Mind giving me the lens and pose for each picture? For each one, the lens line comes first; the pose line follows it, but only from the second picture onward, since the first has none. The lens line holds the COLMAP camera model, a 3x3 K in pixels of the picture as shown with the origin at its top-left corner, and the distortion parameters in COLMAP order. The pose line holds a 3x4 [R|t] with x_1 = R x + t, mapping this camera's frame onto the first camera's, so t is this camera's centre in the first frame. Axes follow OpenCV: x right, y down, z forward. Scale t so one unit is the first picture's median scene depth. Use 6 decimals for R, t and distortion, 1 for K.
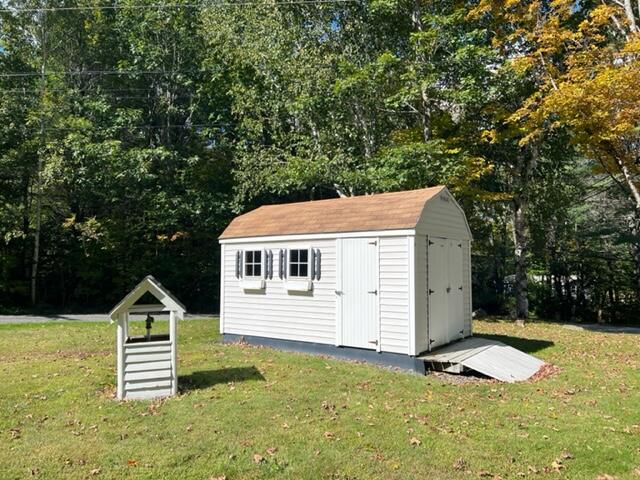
lens RADIAL K [[479.5, 0, 320.0], [0, 479.5, 240.0], [0, 0, 1]] dist [0.023434, -0.007863]
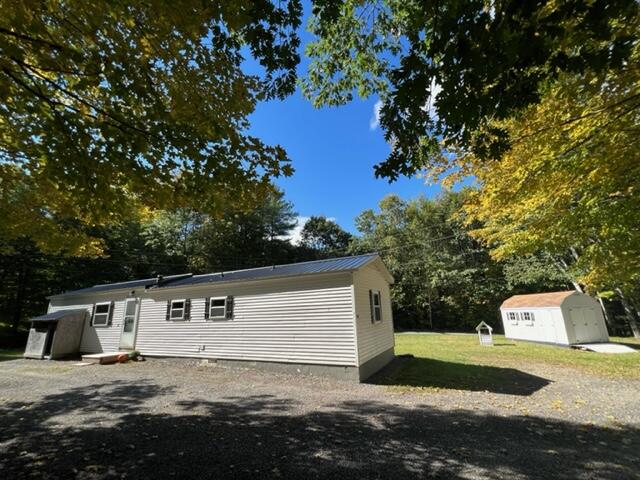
lens RADIAL K [[280.8, 0, 320.0], [0, 280.8, 240.0], [0, 0, 1]] dist [-0.000374, 0.000017]
pose [[0.687641, -0.201495, -0.697532, 0.412909], [0.070118, 0.974659, -0.212425, -0.146502], [0.722658, 0.097162, 0.684343, -1.370482]]
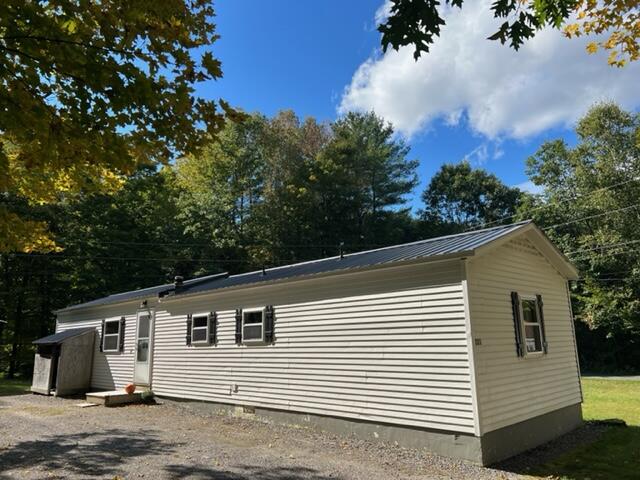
lens RADIAL K [[479.5, 0, 320.0], [0, 479.5, 240.0], [0, 0, 1]] dist [0.023434, -0.007863]
pose [[0.426506, -0.192514, -0.883759, 0.514237], [0.068952, 0.981163, -0.180455, -0.105545], [0.901852, 0.016028, 0.431747, -1.010770]]
